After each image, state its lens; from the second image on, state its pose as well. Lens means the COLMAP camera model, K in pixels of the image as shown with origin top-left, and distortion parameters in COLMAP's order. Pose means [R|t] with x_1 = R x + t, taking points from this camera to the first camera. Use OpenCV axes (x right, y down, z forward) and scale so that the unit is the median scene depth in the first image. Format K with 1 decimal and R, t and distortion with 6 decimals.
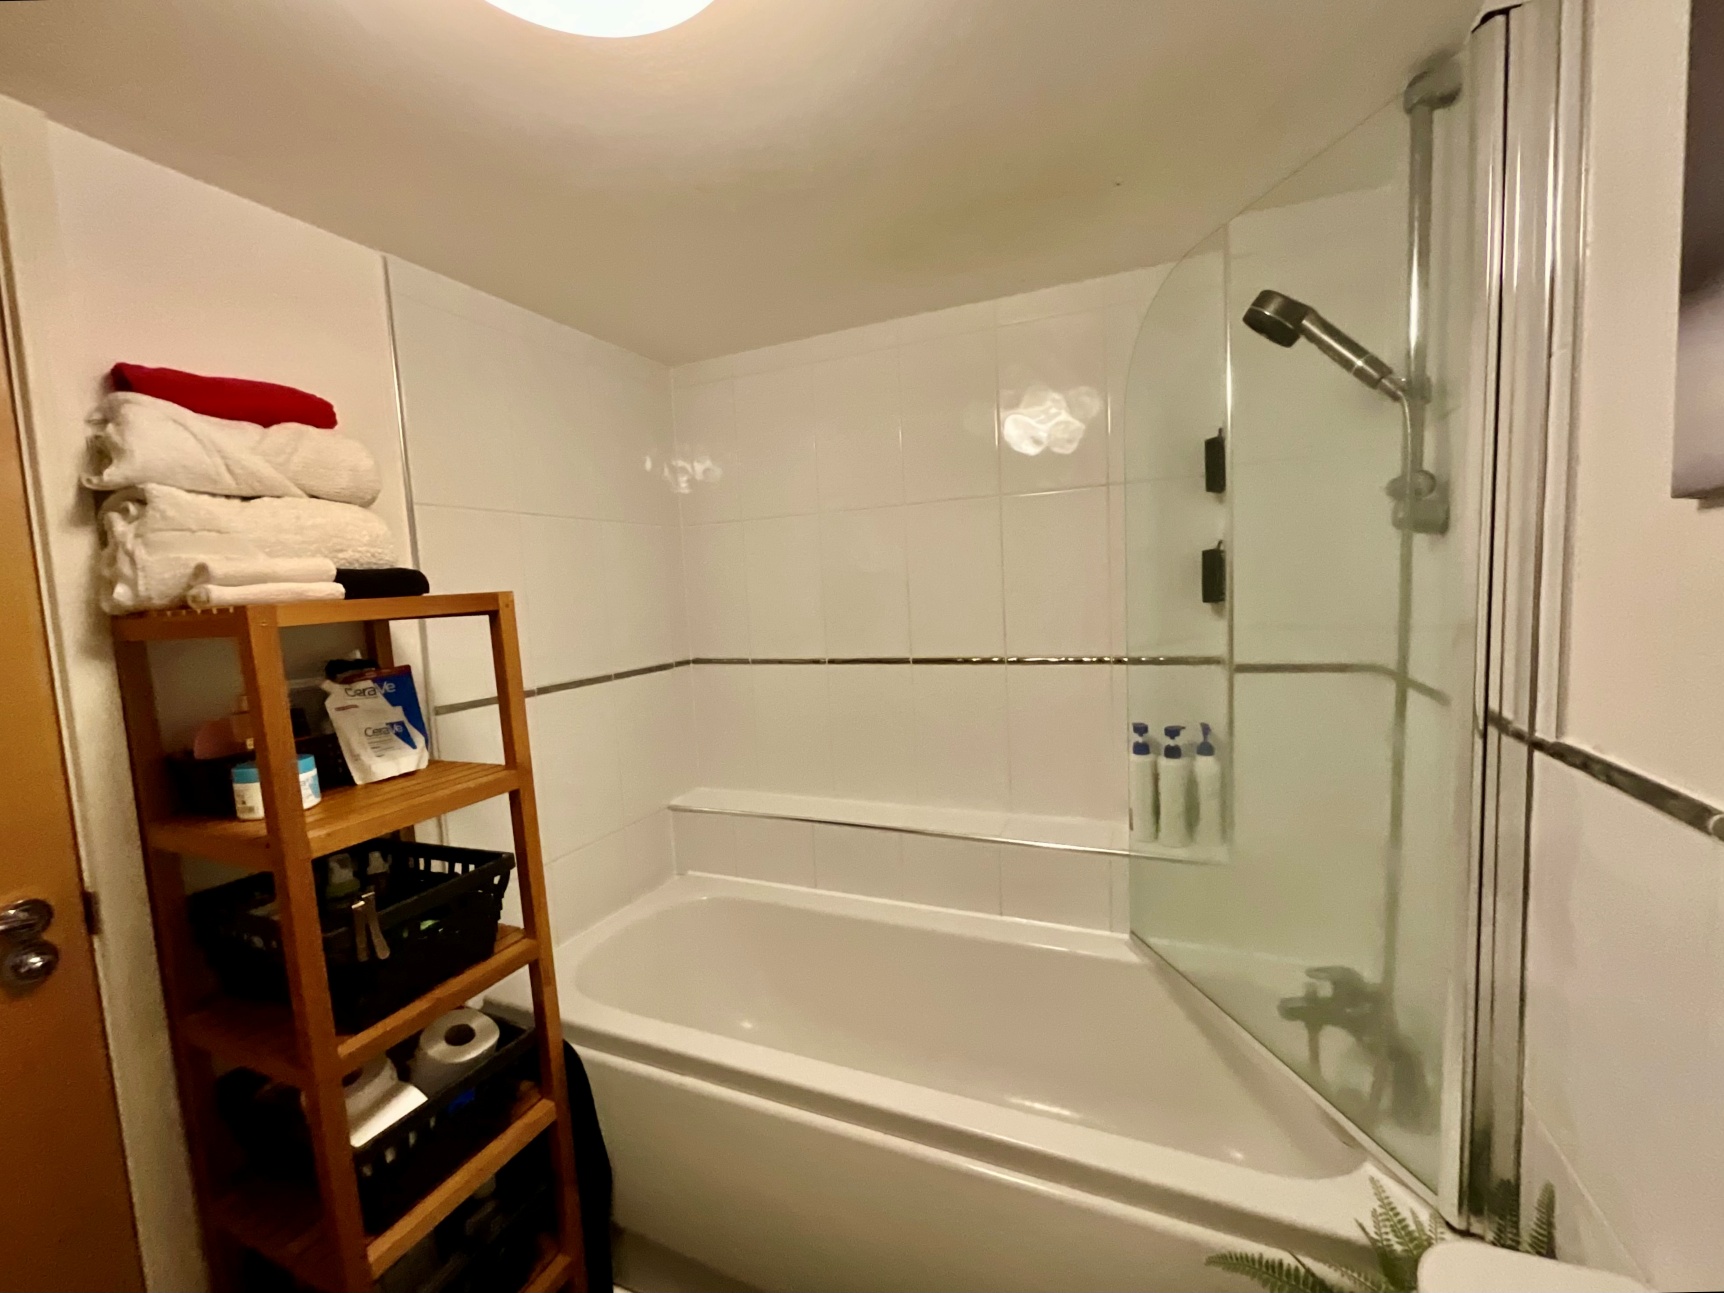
lens RADIAL K [[712.6, 0, 862.0], [0, 712.6, 646.5], [0, 0, 1]] dist [-0.001966, -0.000209]
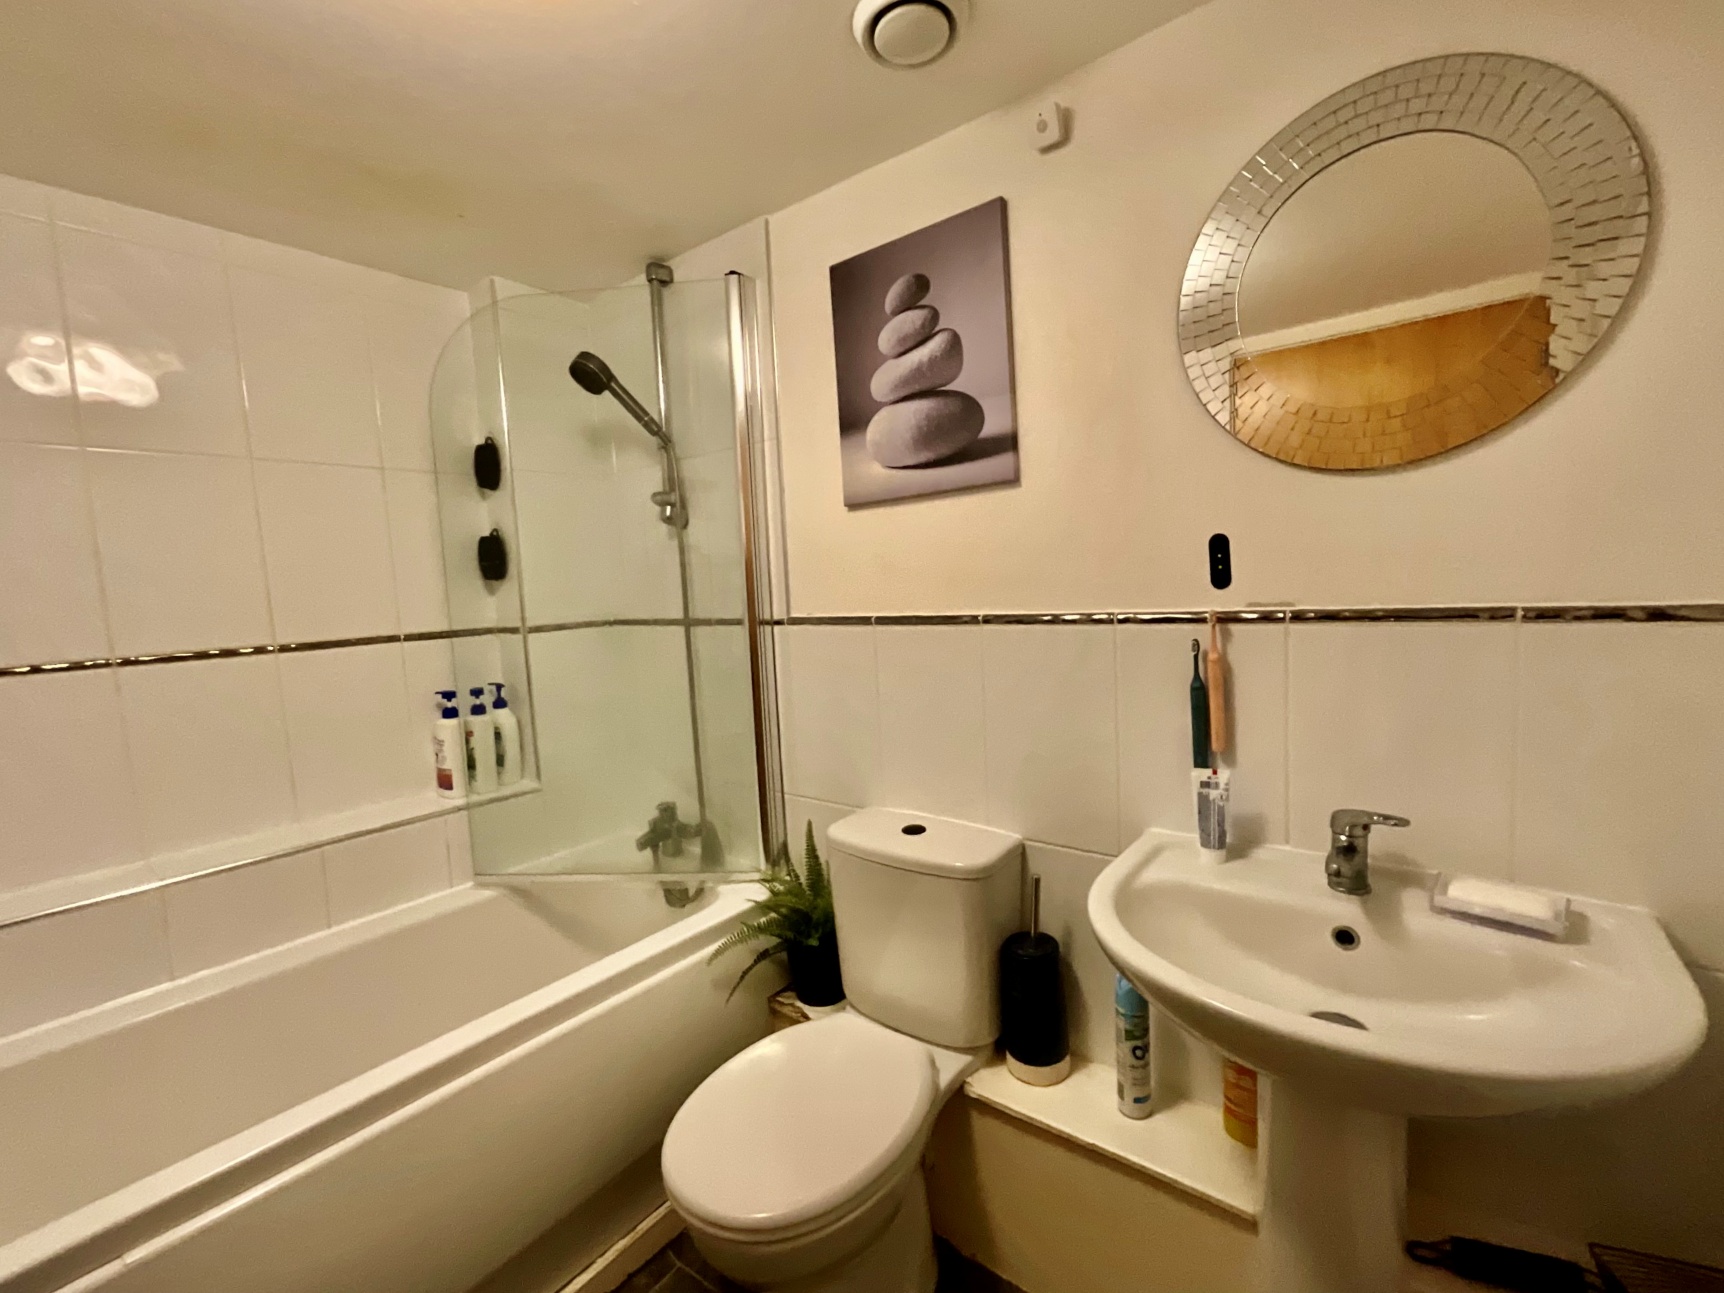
lens RADIAL K [[712.6, 0, 862.0], [0, 712.6, 646.5], [0, 0, 1]] dist [-0.001966, -0.000209]
pose [[0.236755, -0.049546, 0.970305, -0.539716], [0.117504, 0.992828, 0.022025, 0.097390], [-0.964438, 0.108800, 0.240879, 0.123124]]
